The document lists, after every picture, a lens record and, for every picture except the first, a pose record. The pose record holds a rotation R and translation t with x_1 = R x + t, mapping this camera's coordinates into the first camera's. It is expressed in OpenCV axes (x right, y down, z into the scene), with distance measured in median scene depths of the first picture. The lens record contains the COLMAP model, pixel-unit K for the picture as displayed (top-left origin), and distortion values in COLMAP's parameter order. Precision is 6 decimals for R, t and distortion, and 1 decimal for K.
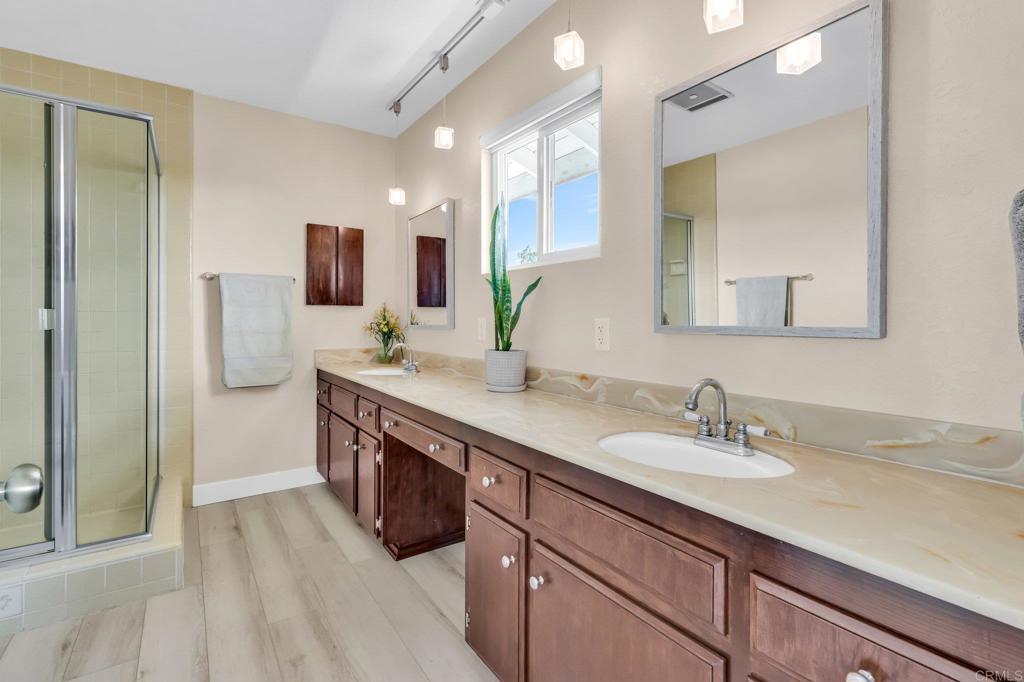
lens RADIAL K [[475.1, 0, 511.7], [0, 475.1, 327.9], [0, 0, 1]] dist [-0.000189, 0.000642]
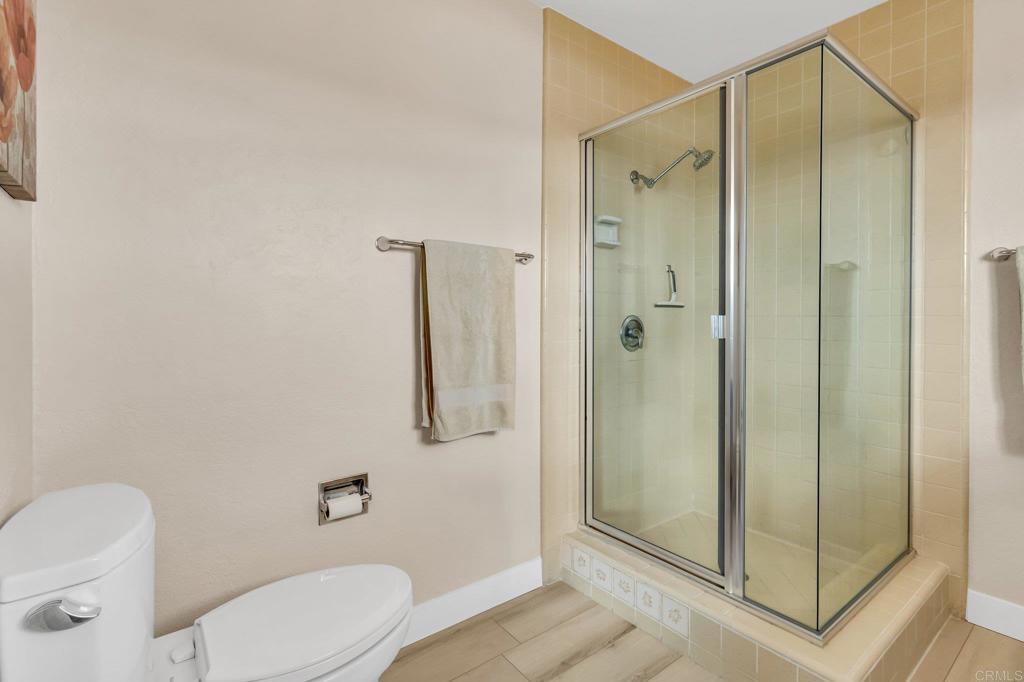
lens RADIAL K [[475.1, 0, 511.7], [0, 475.1, 327.9], [0, 0, 1]] dist [-0.000189, 0.000642]
pose [[0.039658, 0.002546, -0.999210, -0.091994], [-0.015365, 0.999880, 0.001938, -0.011553], [0.999095, 0.015276, 0.039692, 0.544681]]
